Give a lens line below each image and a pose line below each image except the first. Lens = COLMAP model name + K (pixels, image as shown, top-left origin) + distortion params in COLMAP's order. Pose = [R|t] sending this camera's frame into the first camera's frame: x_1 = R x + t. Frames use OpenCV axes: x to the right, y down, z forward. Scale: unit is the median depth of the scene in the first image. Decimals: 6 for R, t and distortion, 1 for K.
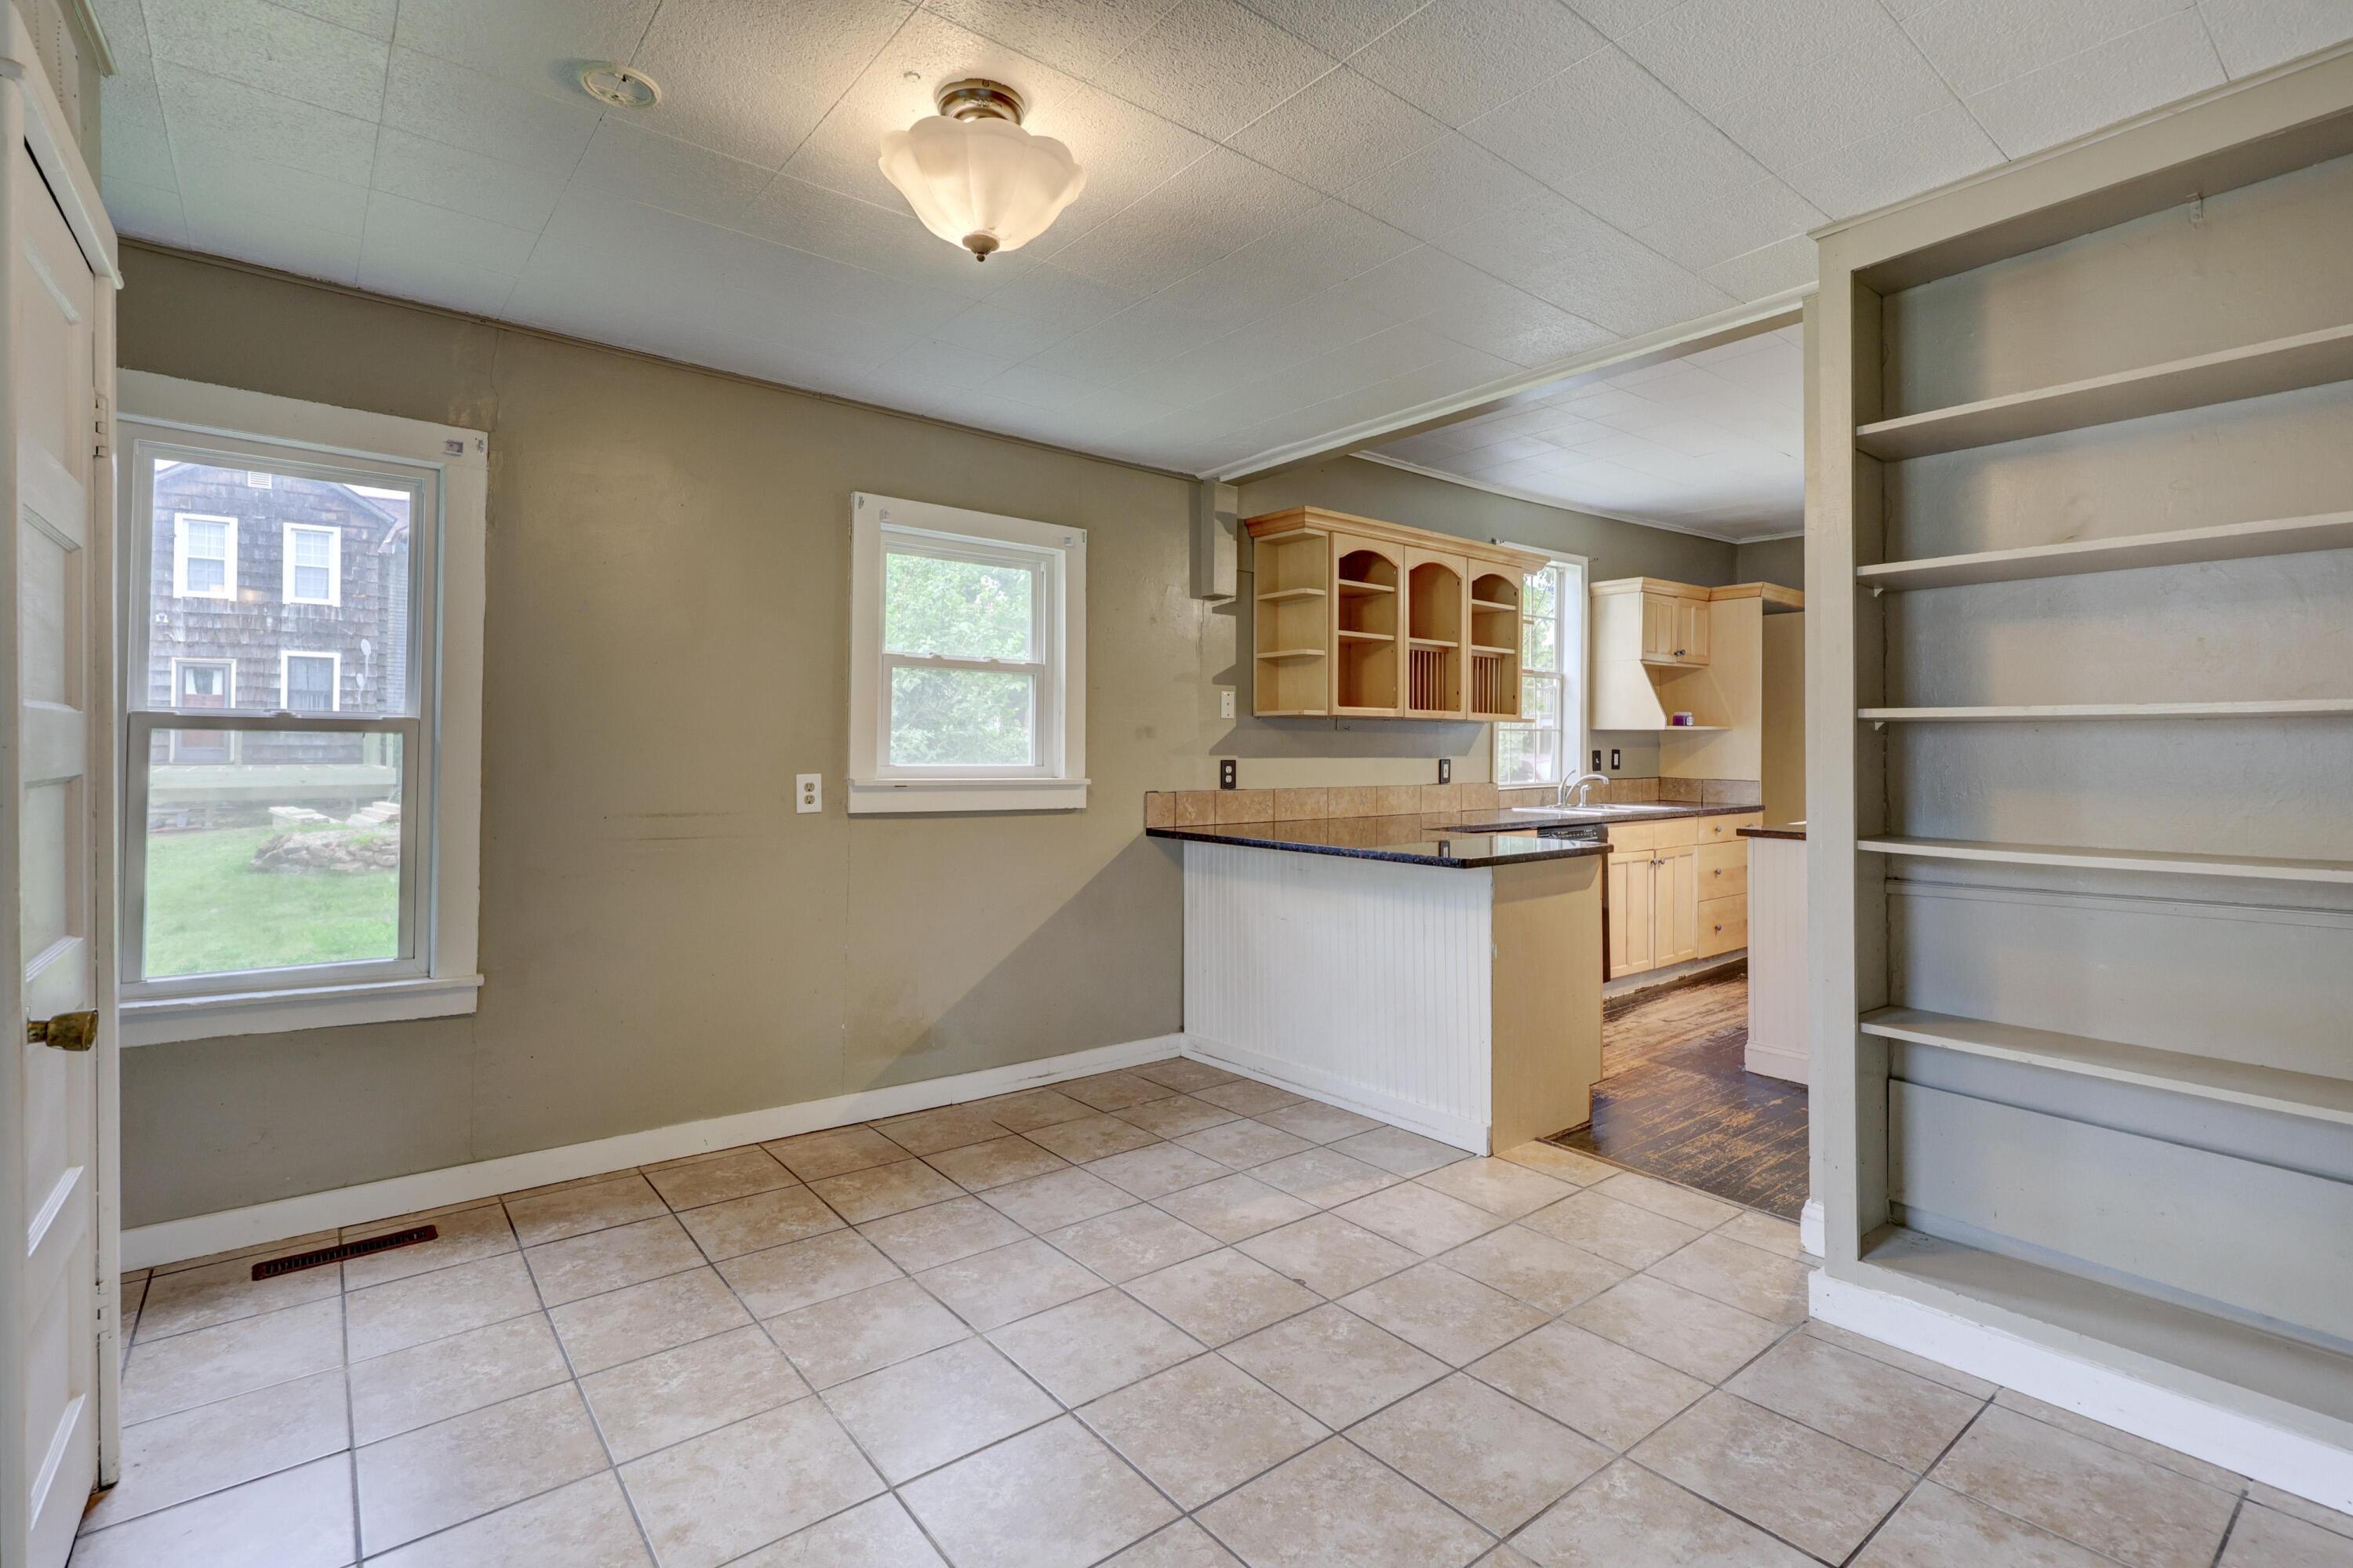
lens RADIAL K [[1100.6, 0, 1183.1], [0, 1100.6, 738.8], [0, 0, 1]] dist [0.000111, -0.000546]
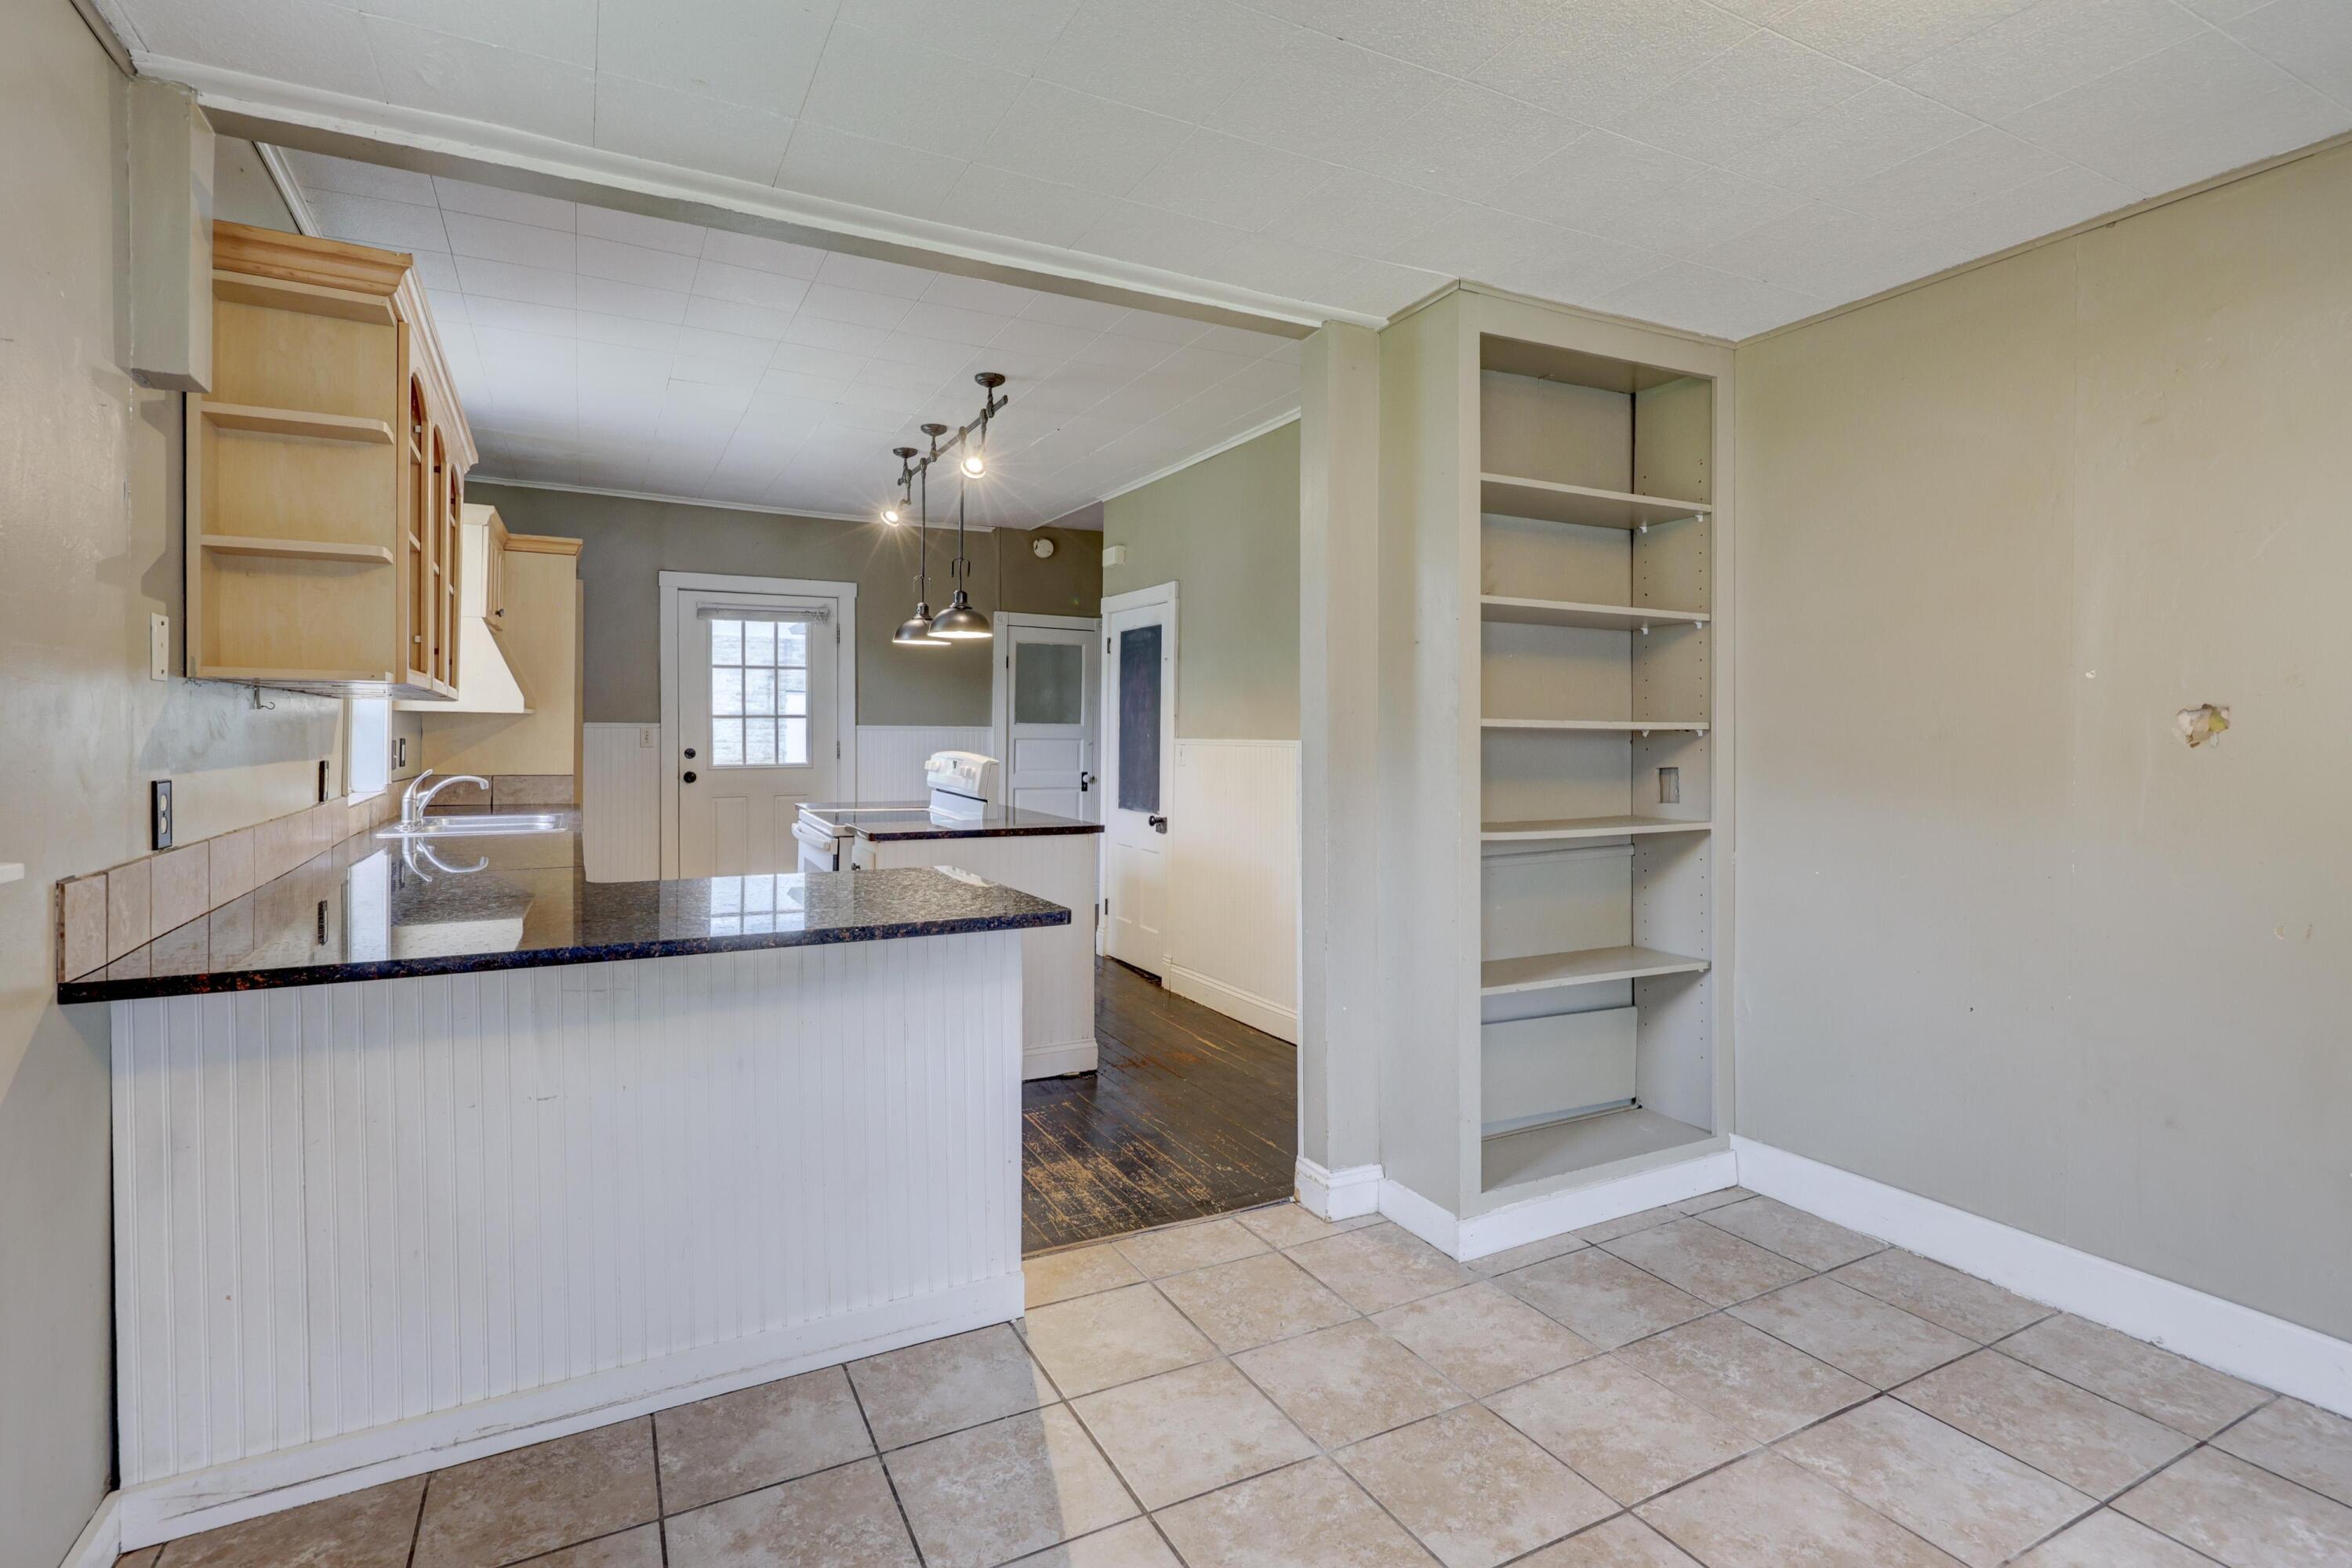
lens RADIAL K [[1100.1, 0, 1134.4], [0, 1100.1, 745.7], [0, 0, 1]] dist [0.000111, -0.000546]
pose [[0.203389, -0.011439, 0.979031, -0.462089], [-0.014793, 0.999782, 0.014754, -0.007521], [-0.978986, -0.017483, 0.203176, 0.881578]]
